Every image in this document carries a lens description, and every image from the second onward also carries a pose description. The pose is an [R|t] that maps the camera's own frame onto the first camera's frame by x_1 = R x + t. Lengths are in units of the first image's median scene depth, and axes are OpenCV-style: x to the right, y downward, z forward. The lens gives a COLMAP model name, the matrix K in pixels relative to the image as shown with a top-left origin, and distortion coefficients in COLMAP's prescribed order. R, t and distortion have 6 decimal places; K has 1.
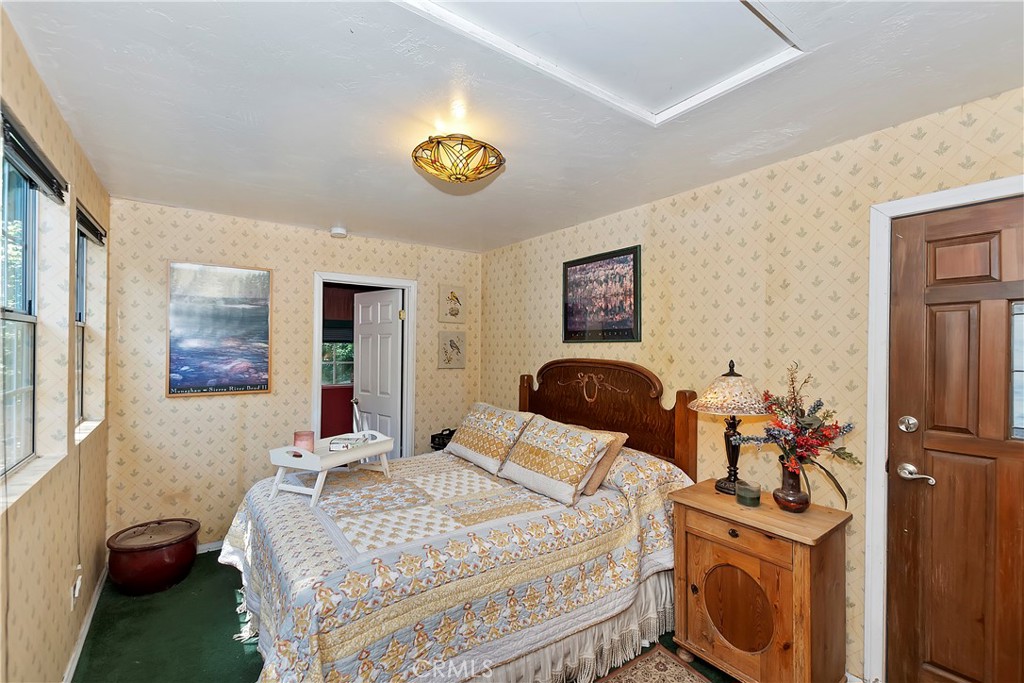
lens RADIAL K [[446.8, 0, 504.8], [0, 446.8, 344.7], [0, 0, 1]] dist [-0.008268, 0.001721]
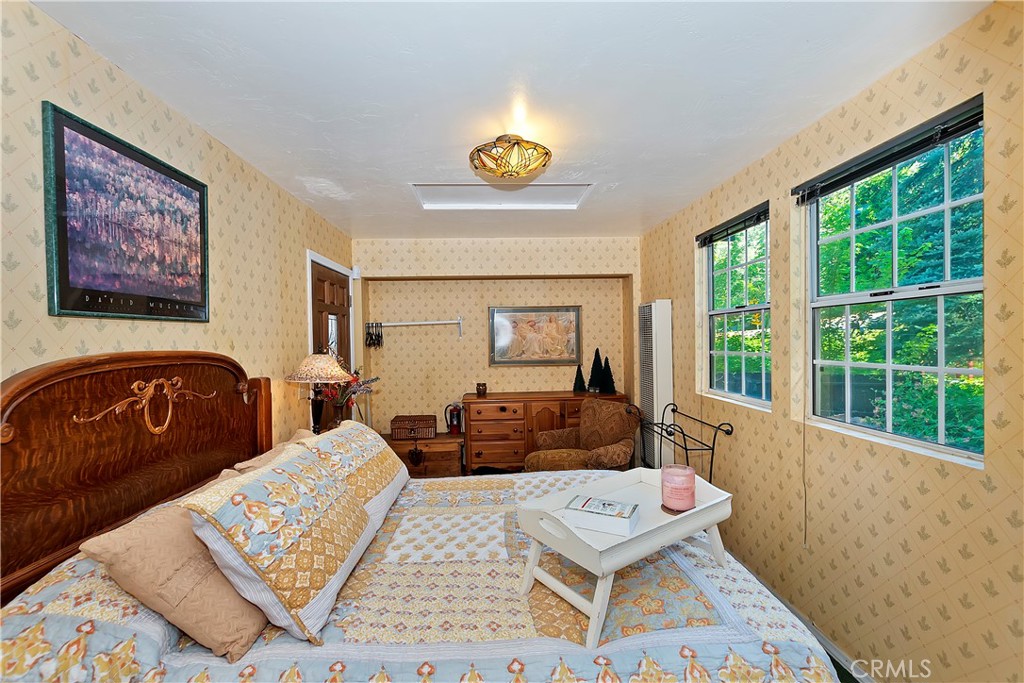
lens RADIAL K [[446.8, 0, 507.1], [0, 446.8, 341.5], [0, 0, 1]] dist [-0.008268, 0.001721]
pose [[-0.842285, -0.007638, 0.538978, -0.452350], [-0.004460, 0.999964, 0.007201, 0.015196], [-0.539014, 0.003661, -0.842289, 1.263868]]
